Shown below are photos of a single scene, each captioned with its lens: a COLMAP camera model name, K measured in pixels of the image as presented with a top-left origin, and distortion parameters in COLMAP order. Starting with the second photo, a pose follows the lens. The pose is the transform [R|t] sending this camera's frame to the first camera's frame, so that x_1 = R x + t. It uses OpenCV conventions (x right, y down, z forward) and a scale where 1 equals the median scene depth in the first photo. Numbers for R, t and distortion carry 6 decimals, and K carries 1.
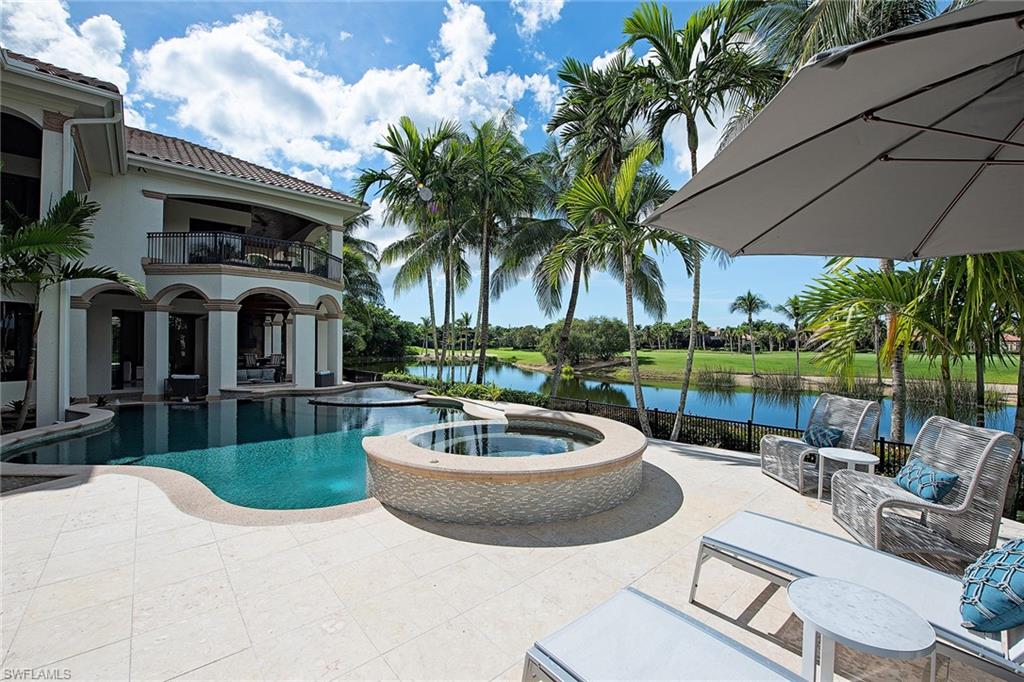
lens RADIAL K [[425.2, 0, 512.0], [0, 425.2, 341.0], [0, 0, 1]] dist [0.001362, 0.000112]
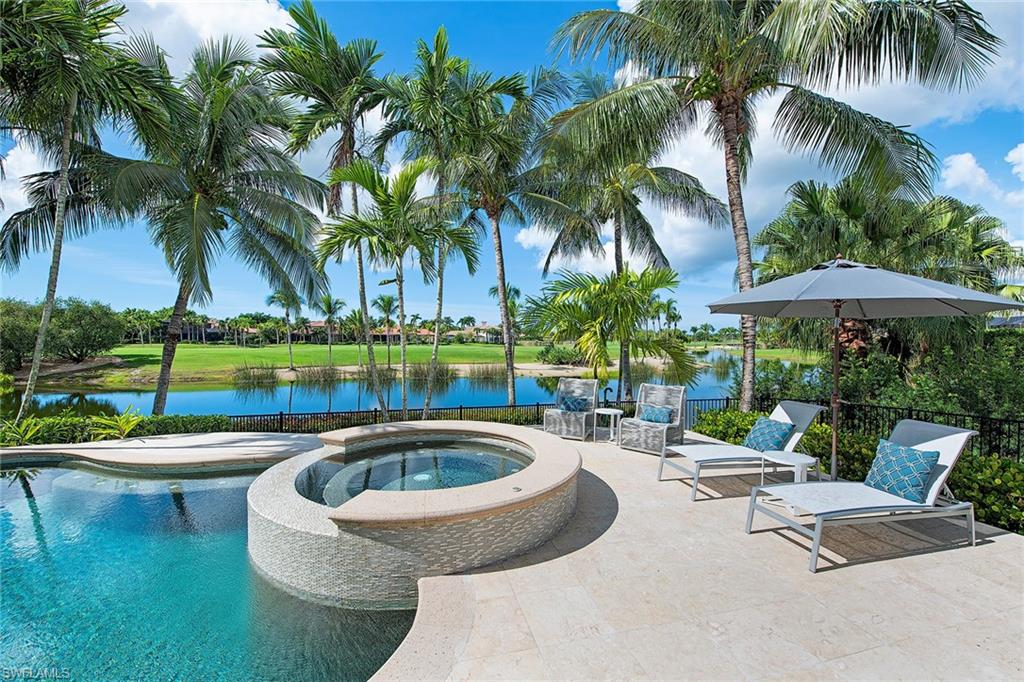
lens RADIAL K [[425.2, 0, 512.0], [0, 425.2, 341.0], [0, 0, 1]] dist [0.001362, 0.000112]
pose [[0.454314, -0.007711, 0.890808, -0.085146], [-0.008430, 0.999881, 0.012954, -0.003557], [-0.890802, -0.013395, 0.454194, 0.052676]]
